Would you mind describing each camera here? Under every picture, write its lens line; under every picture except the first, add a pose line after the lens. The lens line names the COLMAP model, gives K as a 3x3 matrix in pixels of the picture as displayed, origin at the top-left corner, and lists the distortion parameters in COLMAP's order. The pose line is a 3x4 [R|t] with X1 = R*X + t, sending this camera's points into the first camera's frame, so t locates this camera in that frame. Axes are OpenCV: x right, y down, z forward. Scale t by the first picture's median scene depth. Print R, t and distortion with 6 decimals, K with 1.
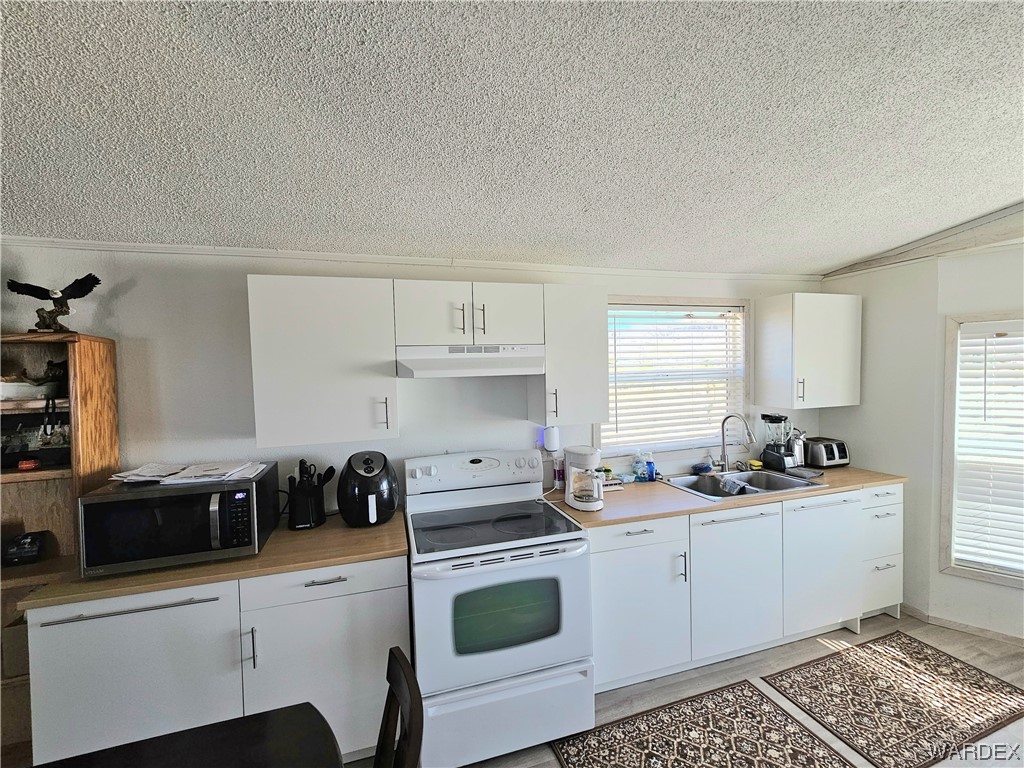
lens RADIAL K [[421.7, 0, 509.6], [0, 421.7, 386.2], [0, 0, 1]] dist [-0.003692, -0.000188]
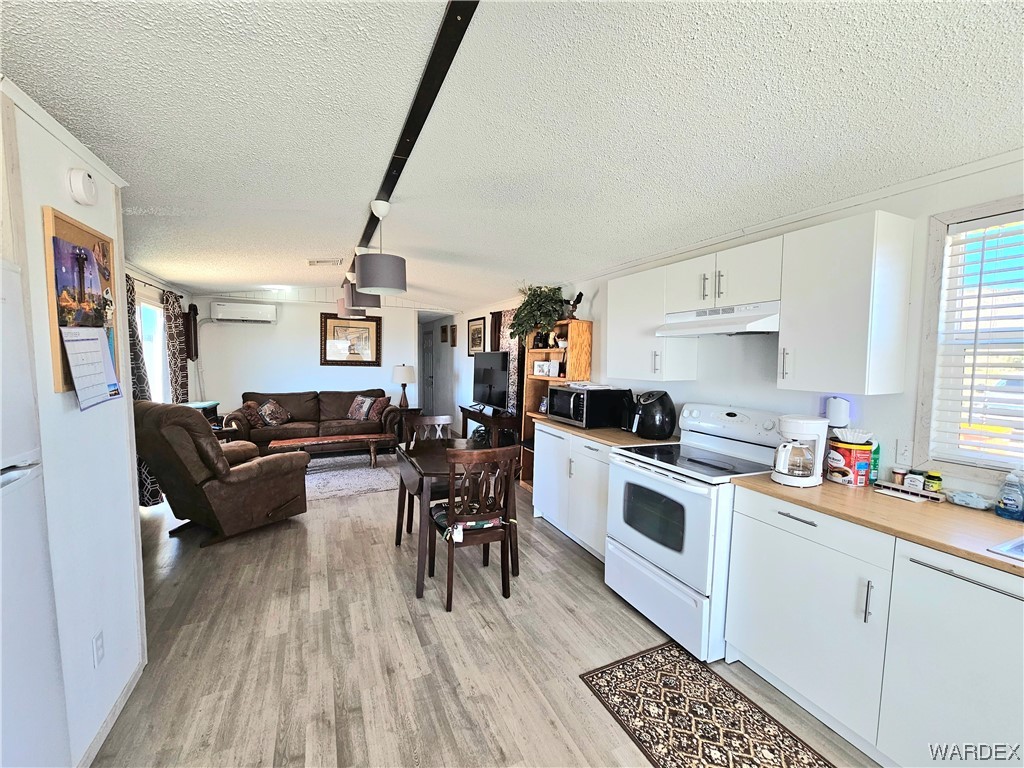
lens RADIAL K [[421.7, 0, 509.6], [0, 421.7, 386.2], [0, 0, 1]] dist [-0.003692, -0.000188]
pose [[0.131430, 0.094751, -0.986787, 1.007098], [-0.053237, 0.994660, 0.088416, 0.042345], [0.989895, 0.040913, 0.135773, 0.305576]]
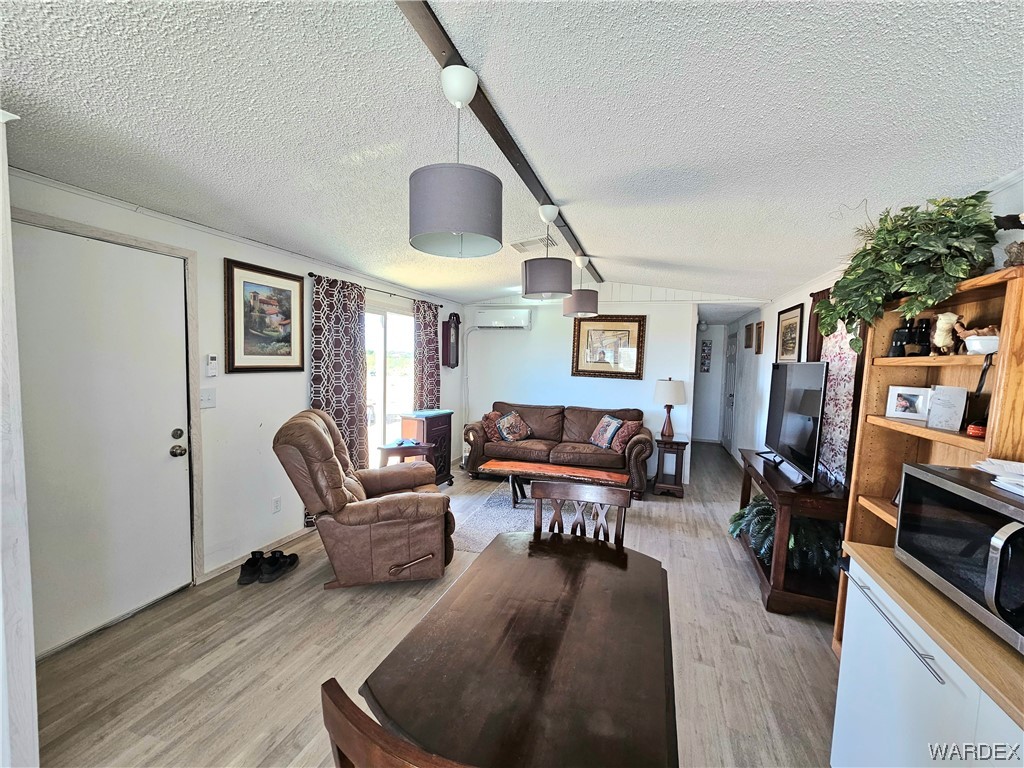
lens RADIAL K [[421.7, 0, 509.6], [0, 421.7, 386.2], [0, 0, 1]] dist [-0.003692, -0.000188]
pose [[-0.582699, 0.061427, -0.810363, 0.129397], [-0.041741, 0.993561, 0.105328, 0.037543], [0.811615, 0.095200, -0.576383, 0.574300]]
